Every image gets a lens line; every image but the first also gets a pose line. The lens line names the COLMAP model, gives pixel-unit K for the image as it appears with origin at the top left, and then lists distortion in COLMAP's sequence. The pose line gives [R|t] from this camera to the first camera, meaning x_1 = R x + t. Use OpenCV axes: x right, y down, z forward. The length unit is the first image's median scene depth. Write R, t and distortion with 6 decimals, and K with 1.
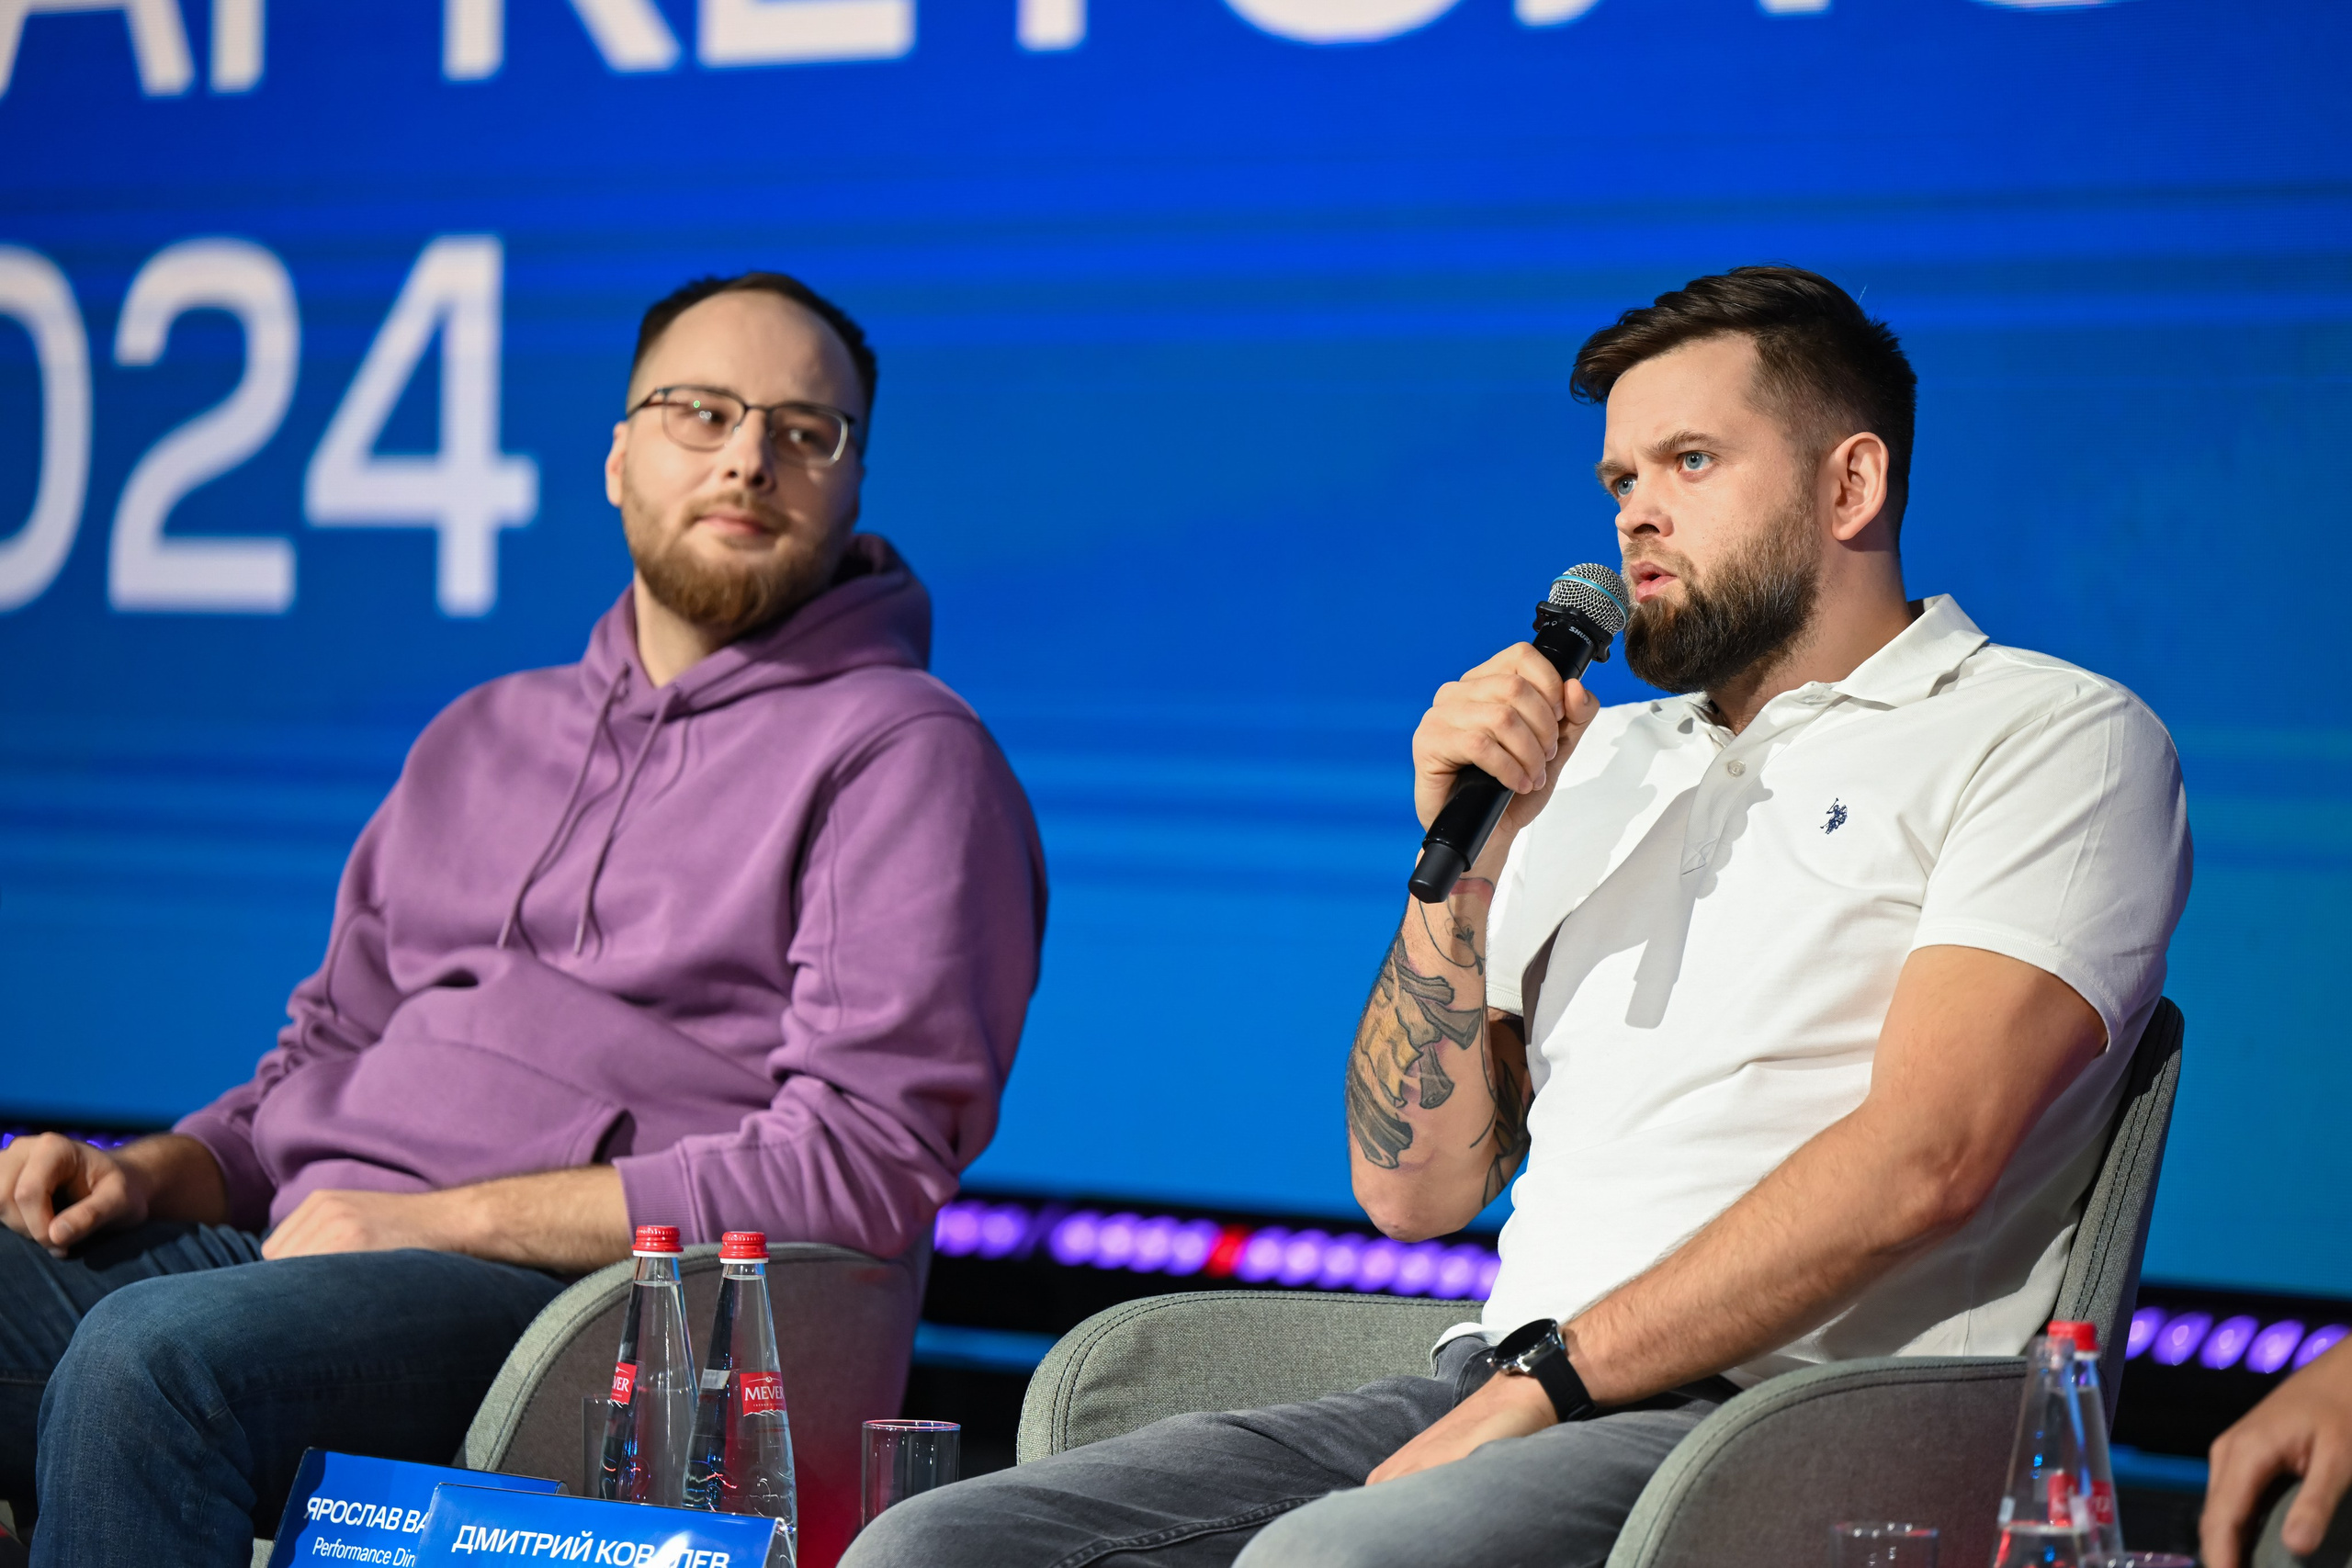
lens RADIAL K [[10361.3, 0, 1176.0], [0, 10361.3, 784.0], [0, 0, 1]] dist [-0.031546, -0.431319]
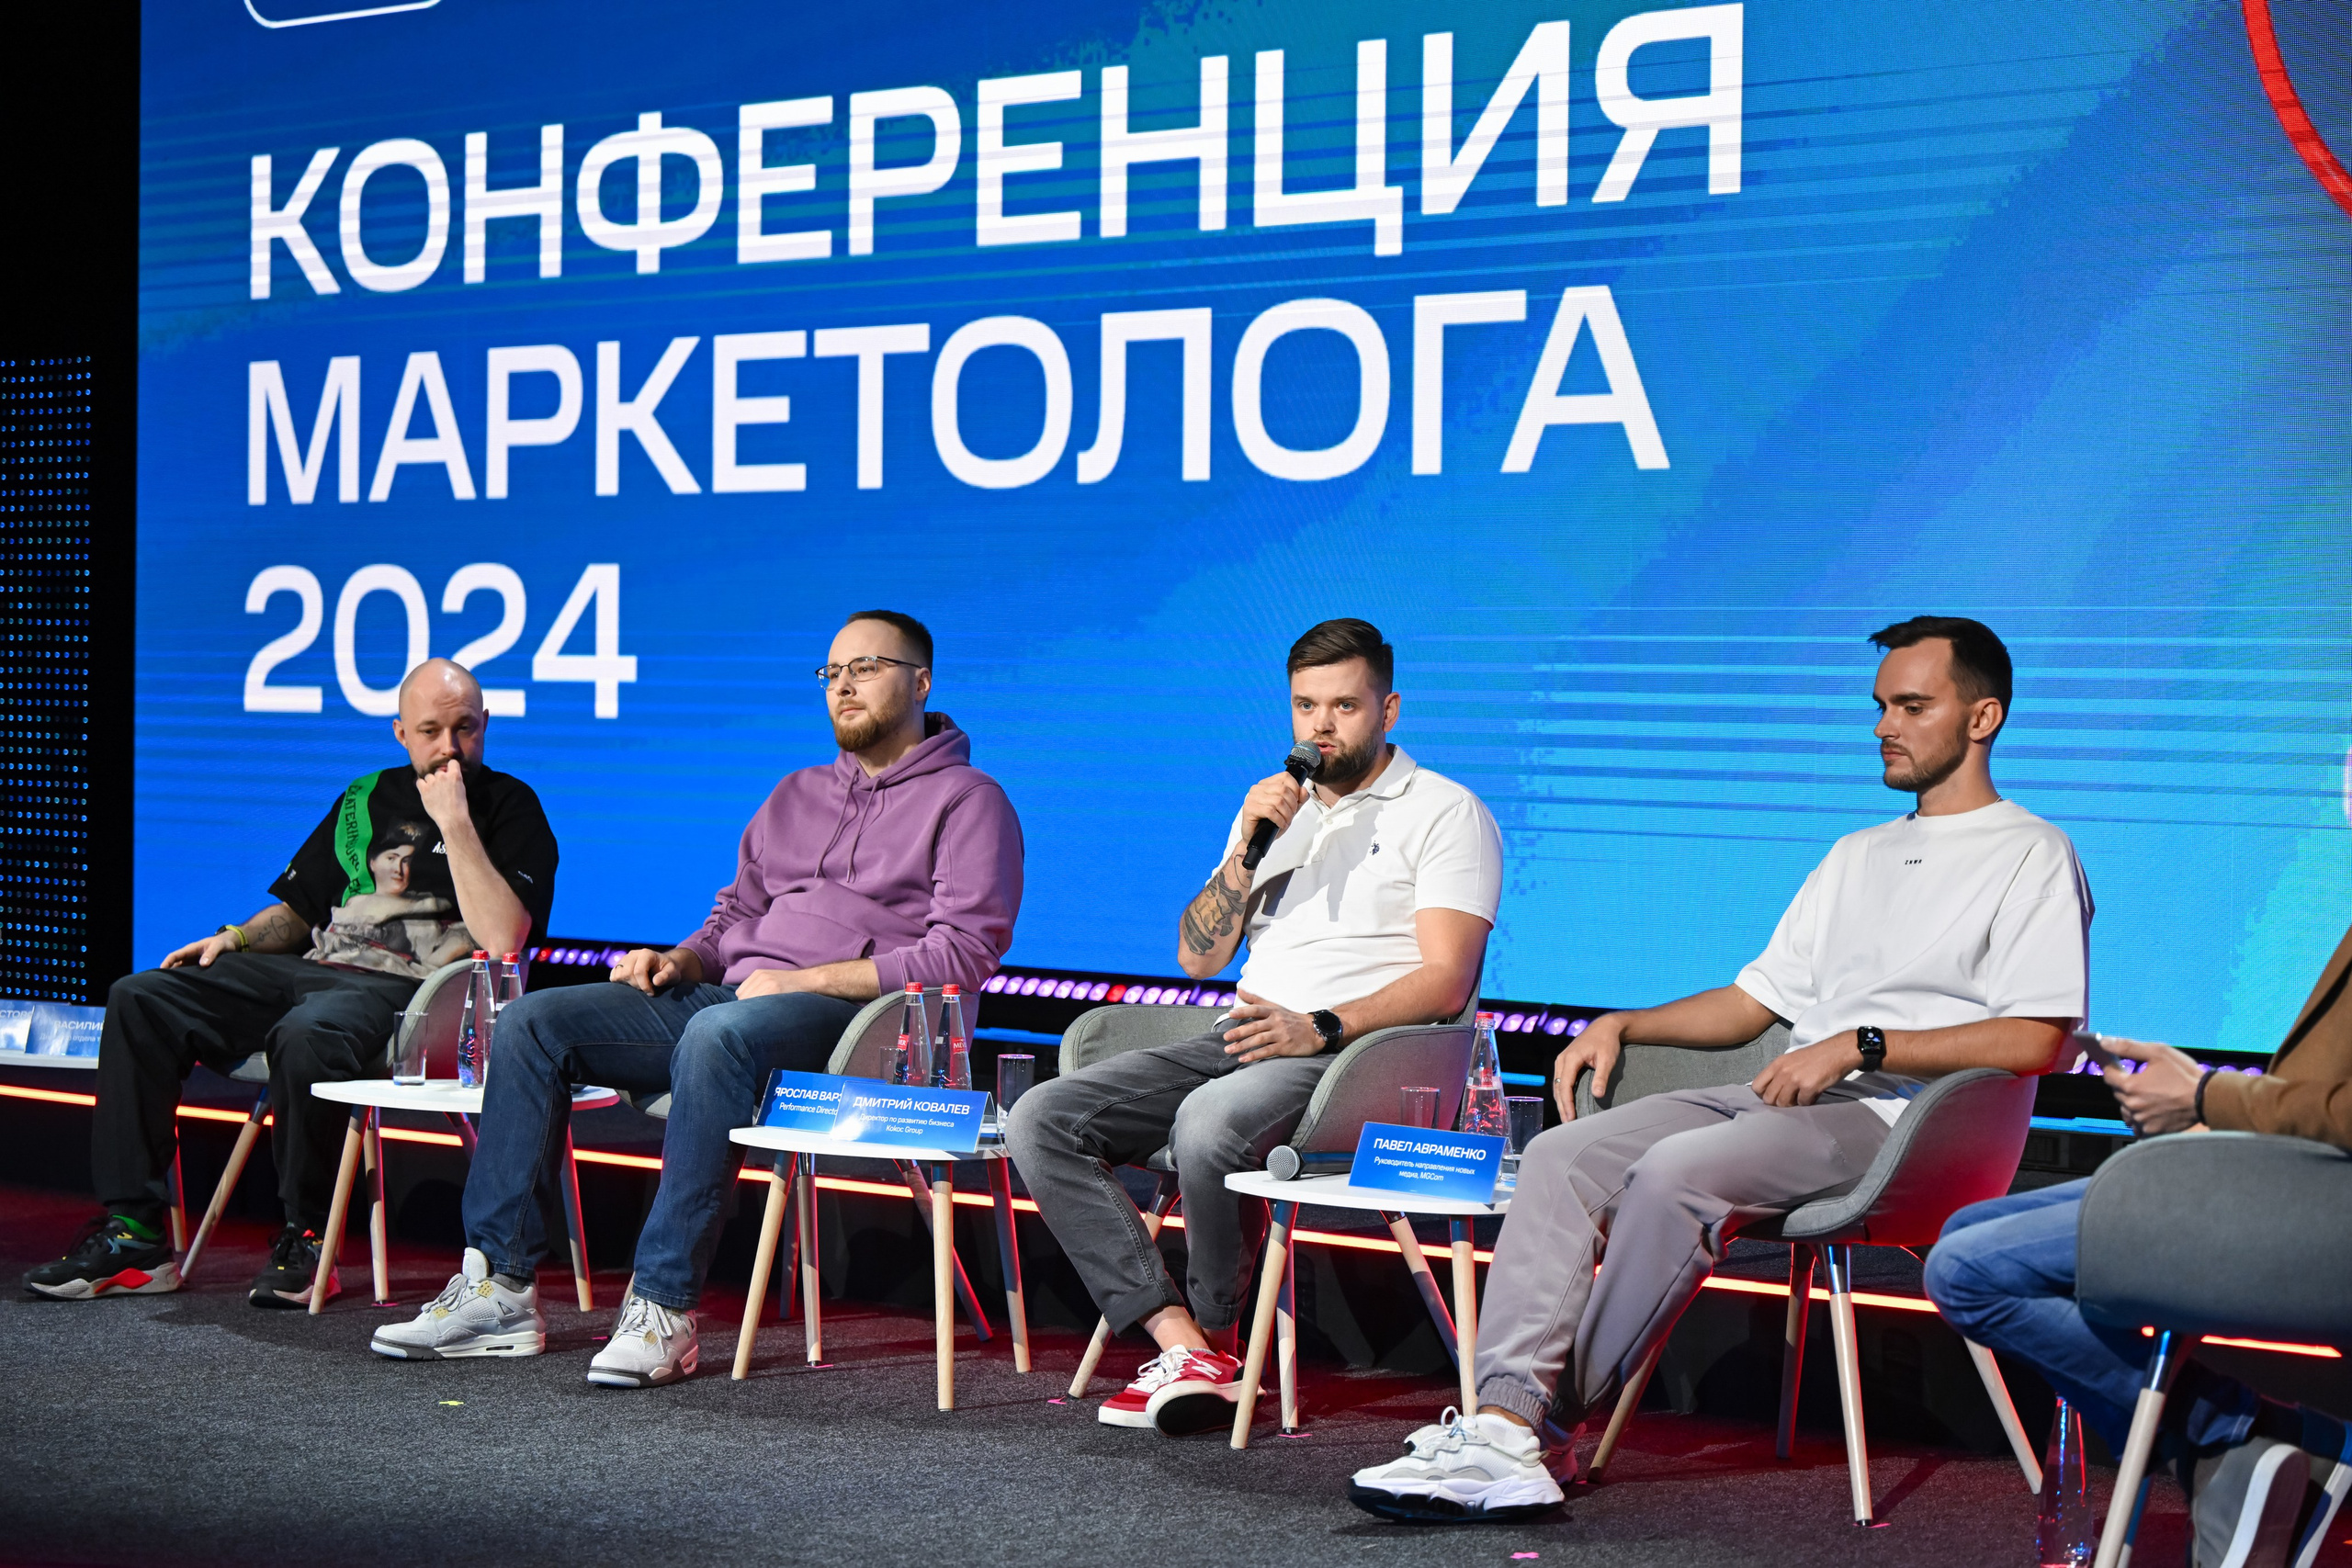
lens RADIAL K [[4881.4, 0, 1176.0], [0, 4881.4, 784.0], [0, 0, 1]] dist [0.000144, 0.084366]
pose [[0.991049, -0.009604, 0.133149, -0.141121], [0.008228, 0.999907, 0.010876, -0.020165], [-0.133241, -0.009683, 0.991036, -0.234629]]
